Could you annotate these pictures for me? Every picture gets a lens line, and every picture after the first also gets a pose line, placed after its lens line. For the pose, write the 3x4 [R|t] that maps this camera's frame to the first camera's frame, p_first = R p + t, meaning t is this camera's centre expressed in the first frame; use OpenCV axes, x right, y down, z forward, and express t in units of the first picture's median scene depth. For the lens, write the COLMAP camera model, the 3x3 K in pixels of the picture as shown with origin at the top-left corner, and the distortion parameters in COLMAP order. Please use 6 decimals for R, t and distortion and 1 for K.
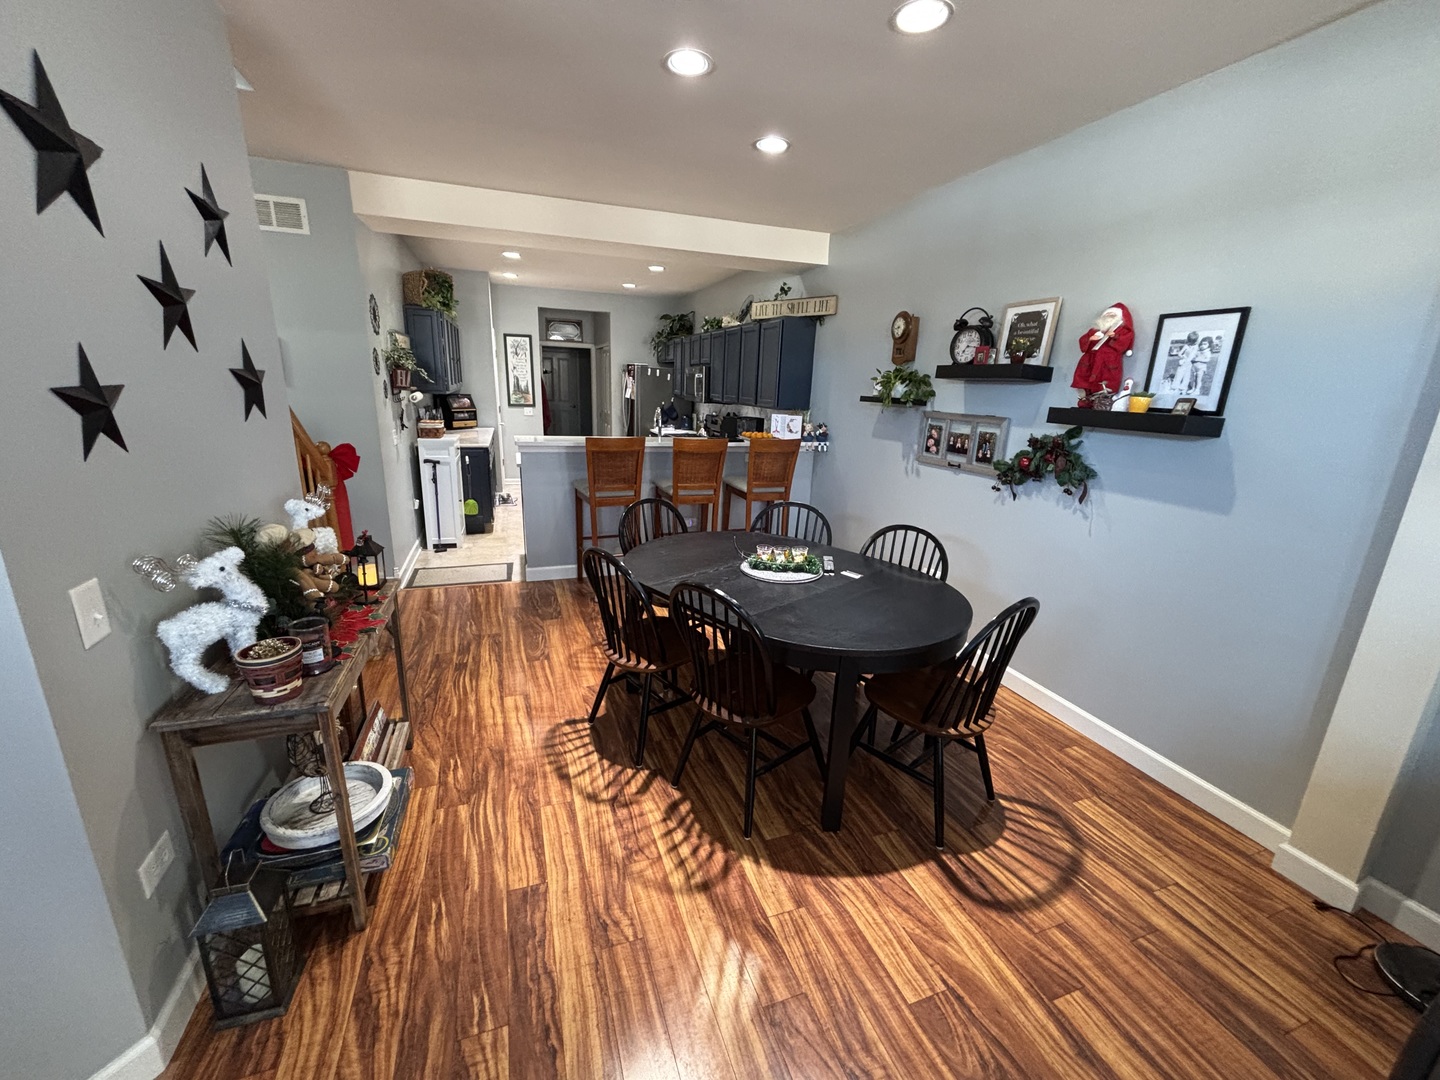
lens RADIAL K [[583.1, 0, 725.3], [0, 583.1, 542.7], [0, 0, 1]] dist [-0.000959, -0.000400]
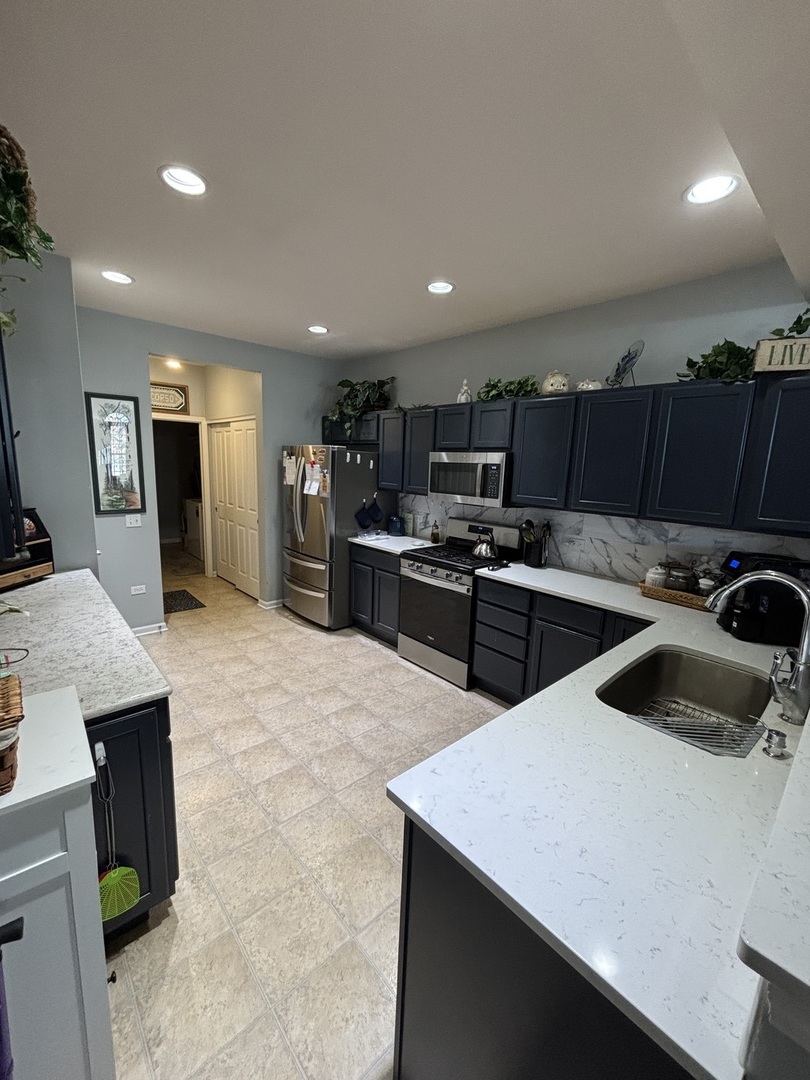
lens RADIAL K [[436.9, 0, 401.0], [0, 436.9, 537.1], [0, 0, 1]] dist [0.001476, 0.000359]
pose [[0.929473, -0.066793, 0.362792, -0.254602], [0.096551, 0.993236, -0.064501, -0.157220], [-0.356030, 0.094980, 0.929635, 0.496688]]
